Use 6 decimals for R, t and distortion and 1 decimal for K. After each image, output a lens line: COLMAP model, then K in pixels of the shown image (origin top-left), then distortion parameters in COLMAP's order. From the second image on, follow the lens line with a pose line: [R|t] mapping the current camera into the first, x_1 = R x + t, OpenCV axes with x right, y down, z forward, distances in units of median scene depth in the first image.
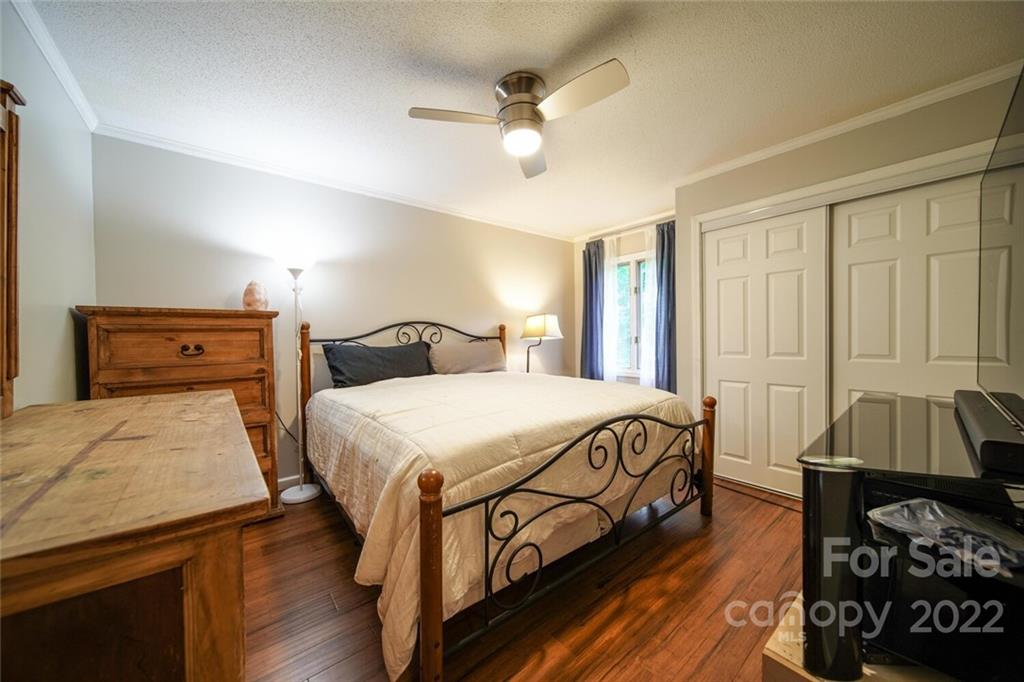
lens RADIAL K [[359.4, 0, 508.4], [0, 359.4, 341.6], [0, 0, 1]] dist [0.000666, -0.000537]
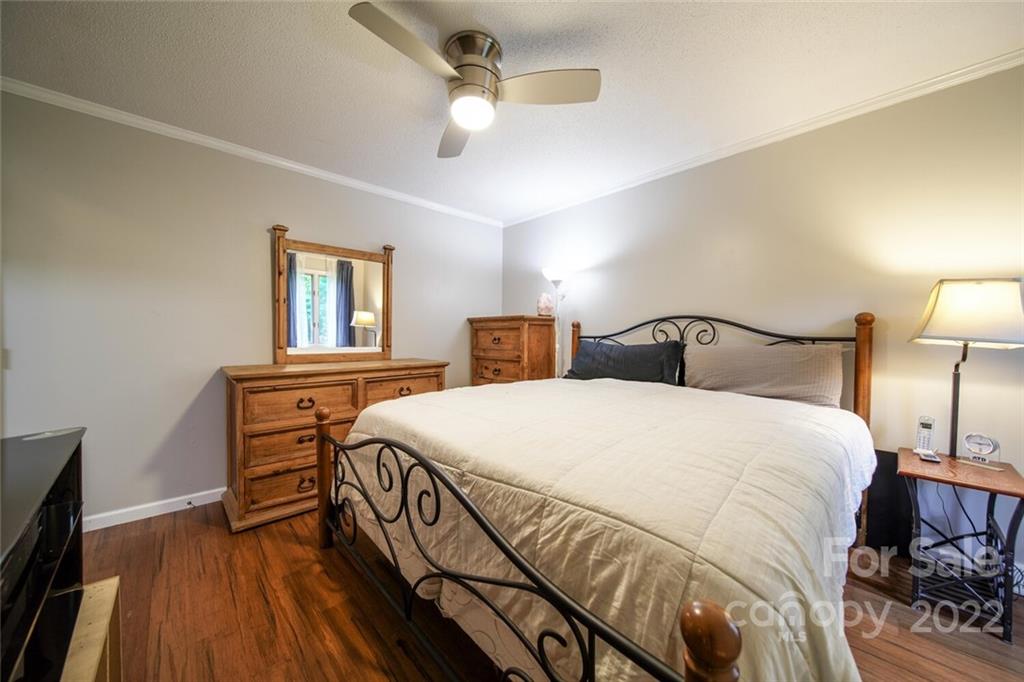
lens RADIAL K [[359.4, 0, 509.7], [0, 359.4, 341.1], [0, 0, 1]] dist [0.000666, -0.000537]
pose [[0.069146, 0.027713, -0.997222, 0.619938], [-0.022554, 0.999402, 0.026210, -0.015529], [0.997352, 0.020679, 0.069730, 0.686484]]
